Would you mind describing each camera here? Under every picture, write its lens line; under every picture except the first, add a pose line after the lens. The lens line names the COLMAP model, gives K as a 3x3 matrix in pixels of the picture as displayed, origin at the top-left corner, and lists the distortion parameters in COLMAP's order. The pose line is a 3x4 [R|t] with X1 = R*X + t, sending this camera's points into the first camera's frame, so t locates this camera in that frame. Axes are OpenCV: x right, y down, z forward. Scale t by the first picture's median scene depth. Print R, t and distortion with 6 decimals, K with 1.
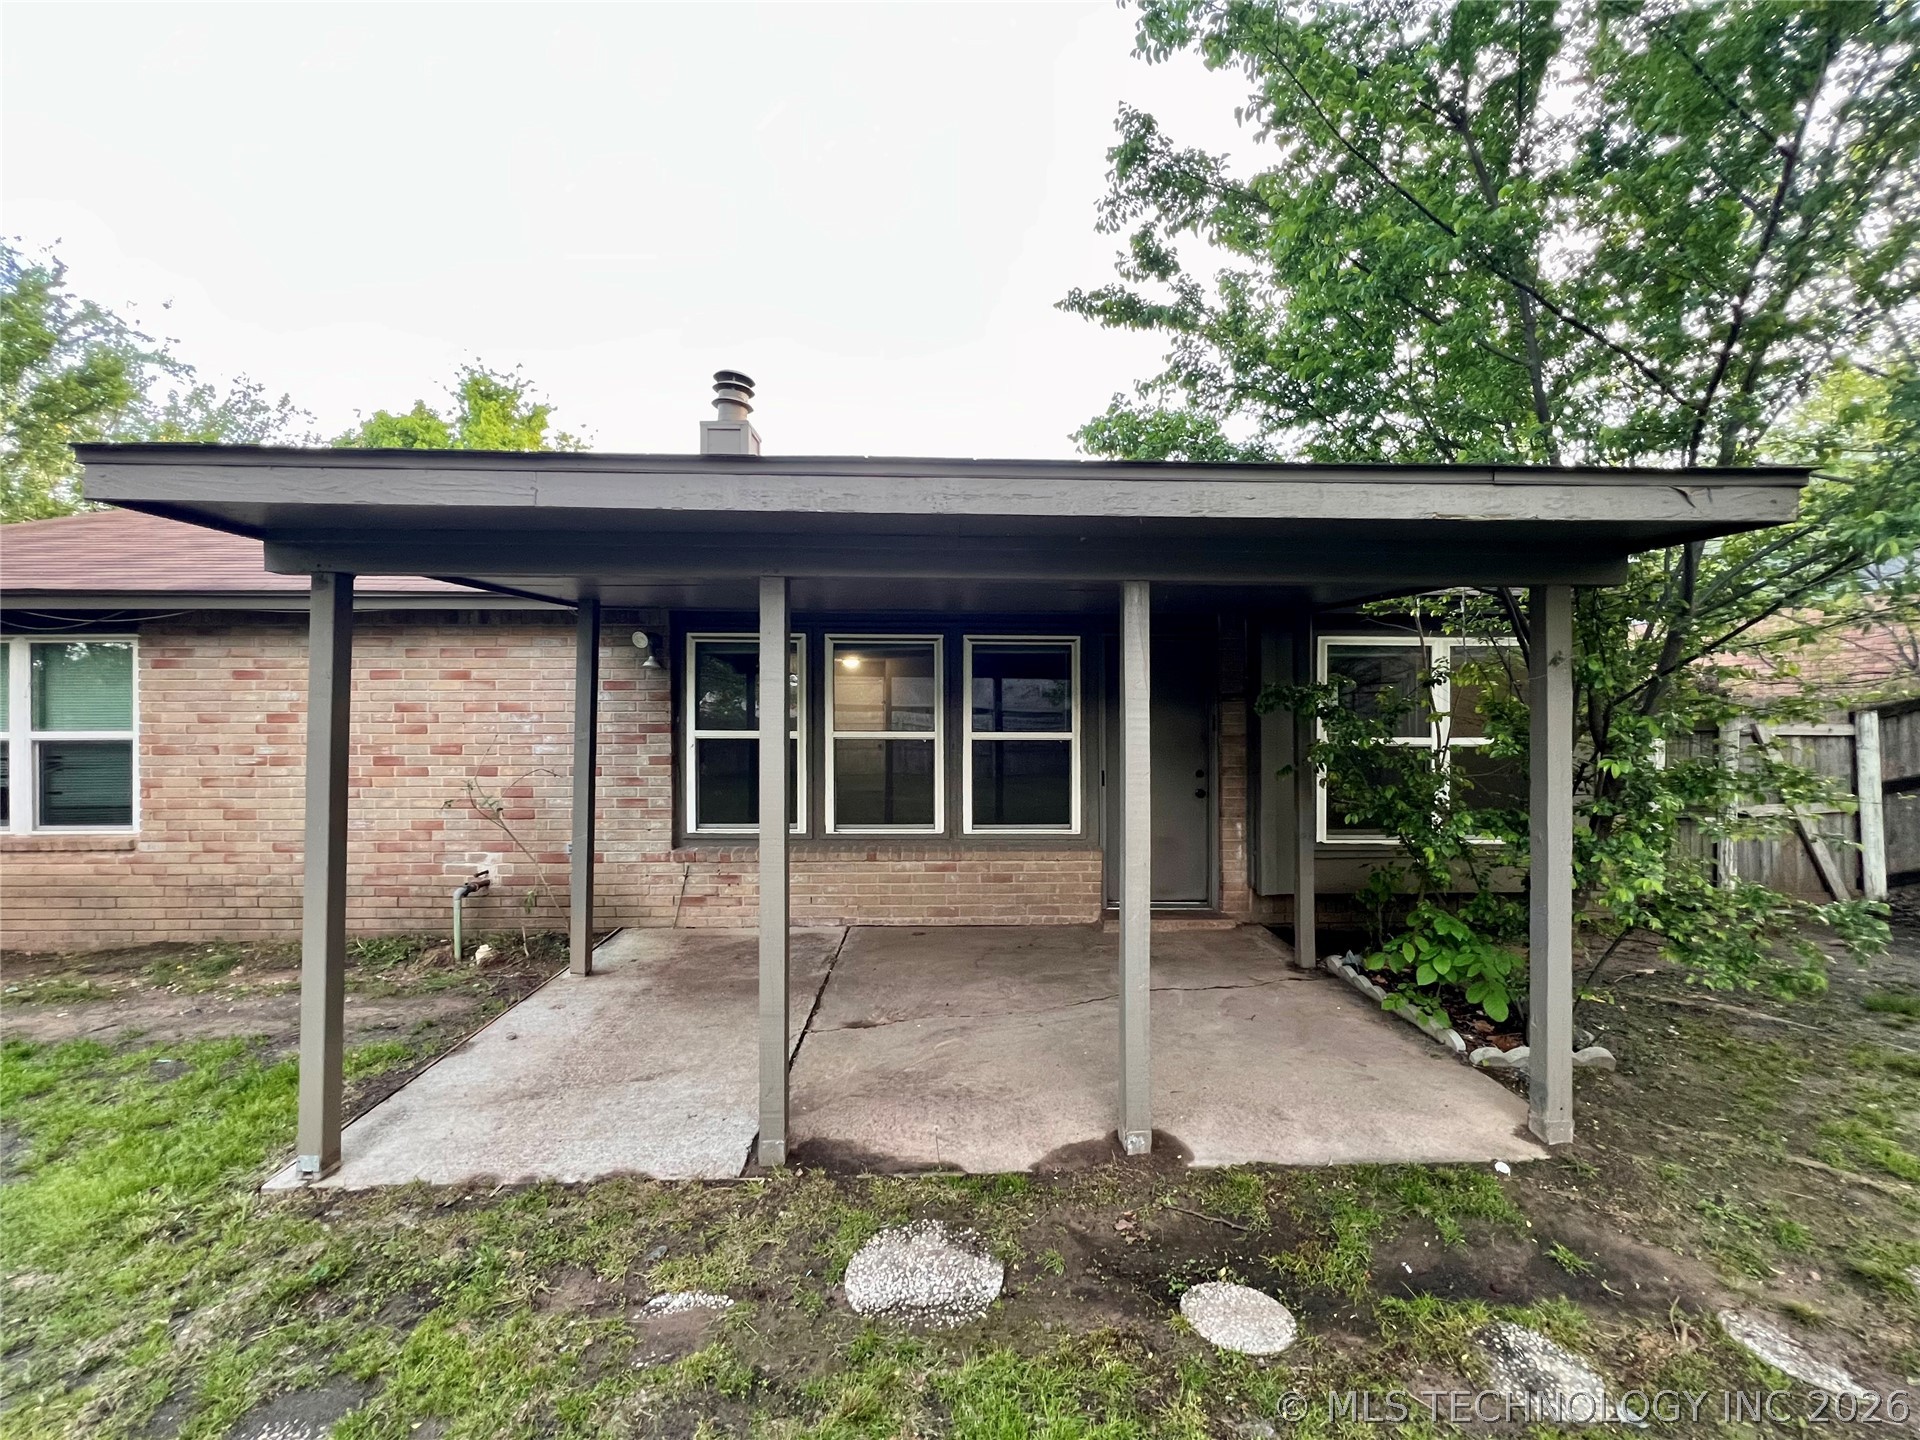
lens RADIAL K [[785.8, 0, 950.8], [0, 785.8, 711.8], [0, 0, 1]] dist [0.000082, -0.000167]
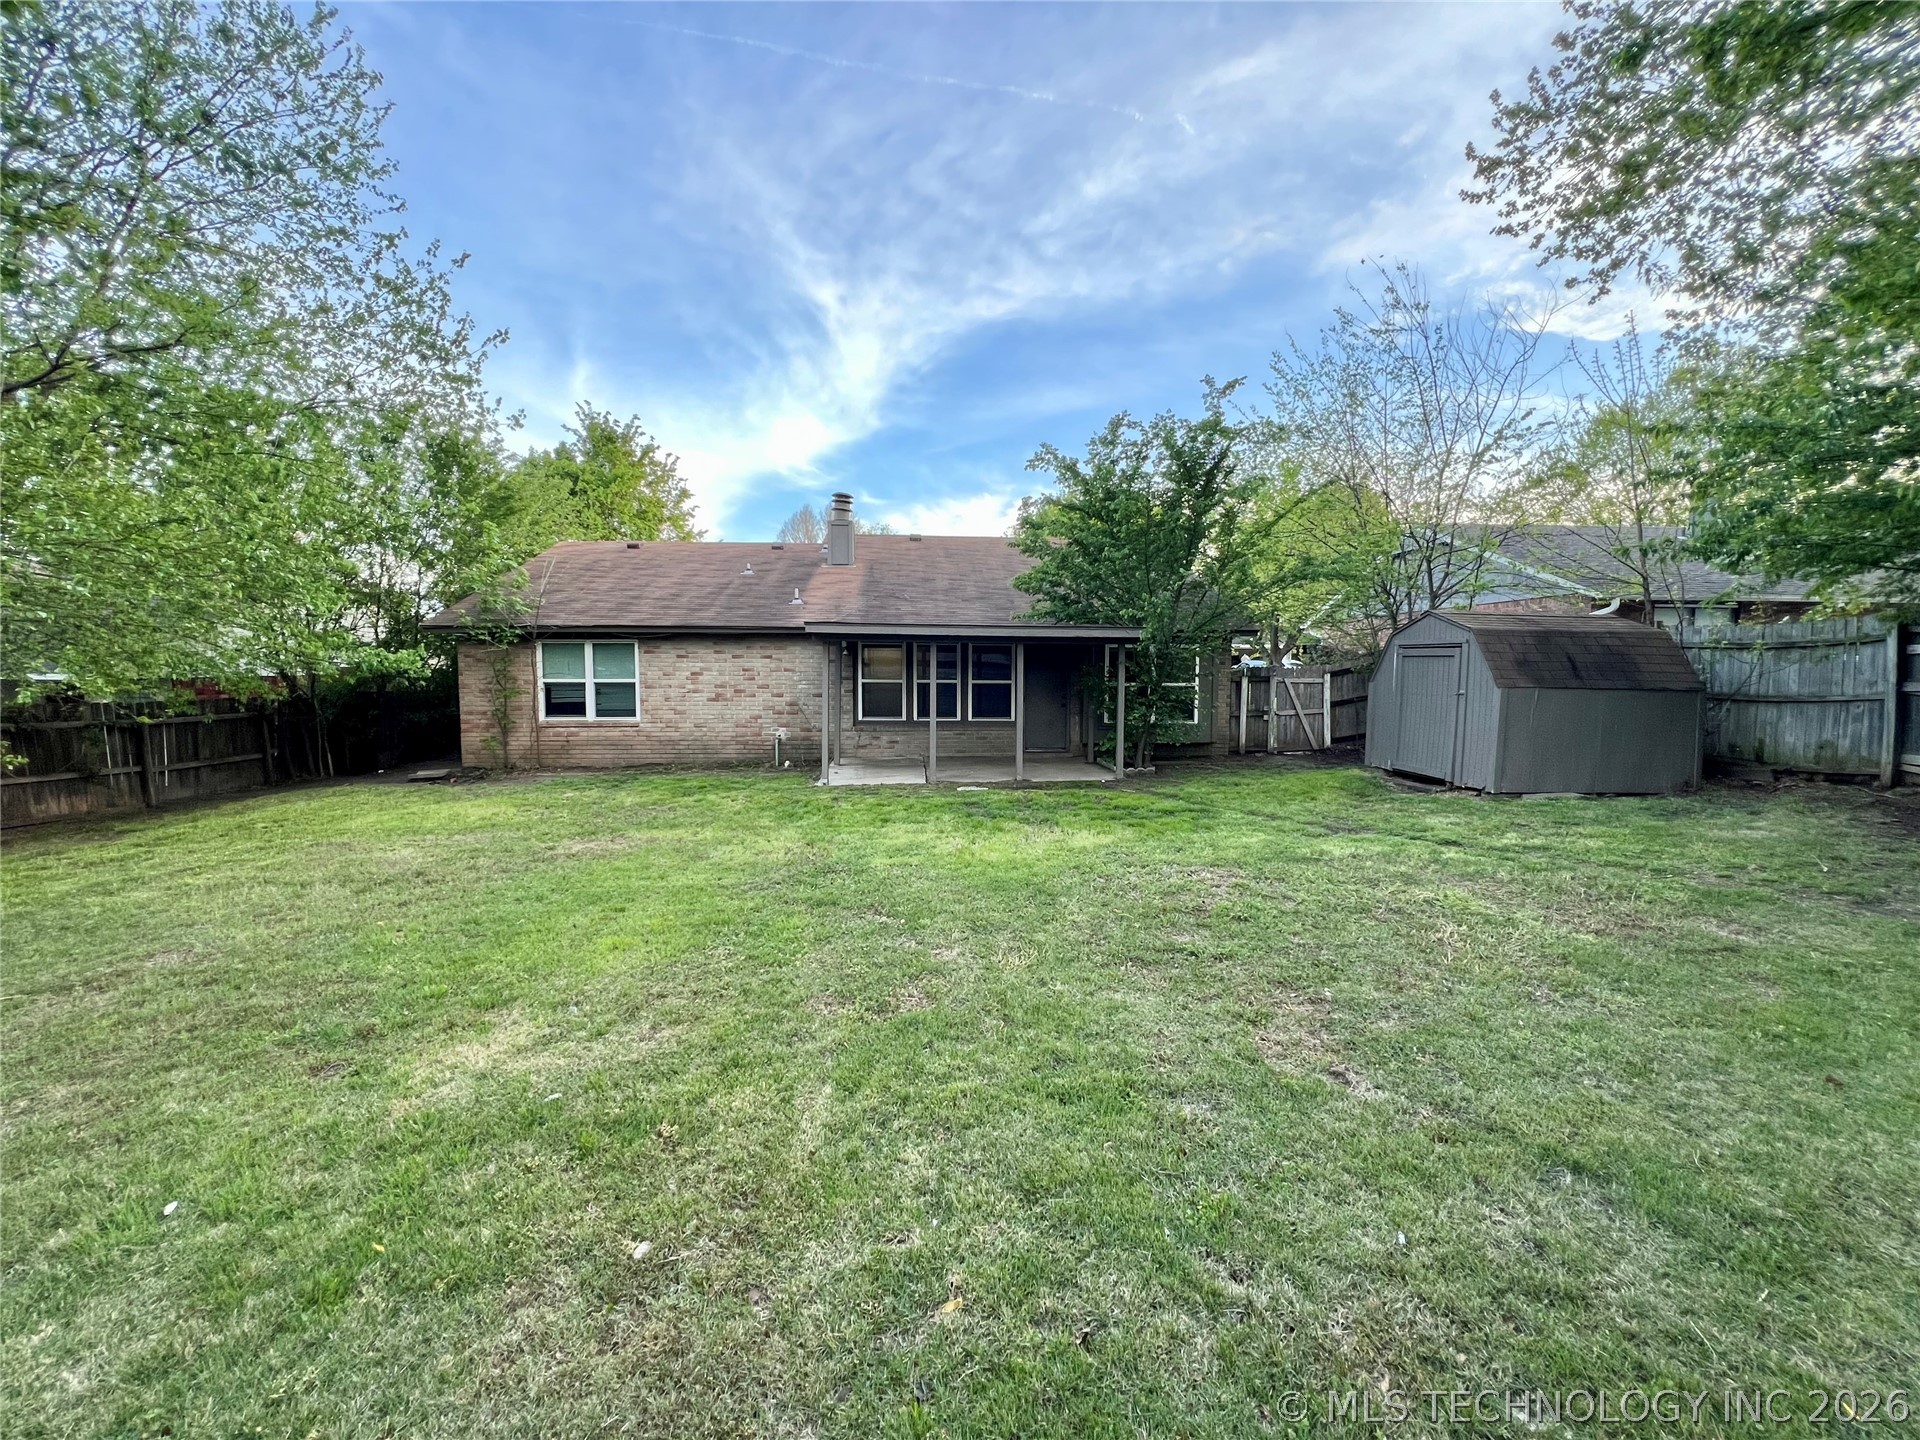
lens RADIAL K [[785.8, 0, 950.8], [0, 785.8, 711.8], [0, 0, 1]] dist [0.000082, -0.000167]
pose [[0.997959, 0.001073, 0.063842, -0.203625], [-0.005605, 0.997471, 0.070855, -0.052824], [-0.063605, -0.071069, 0.995441, -1.530918]]
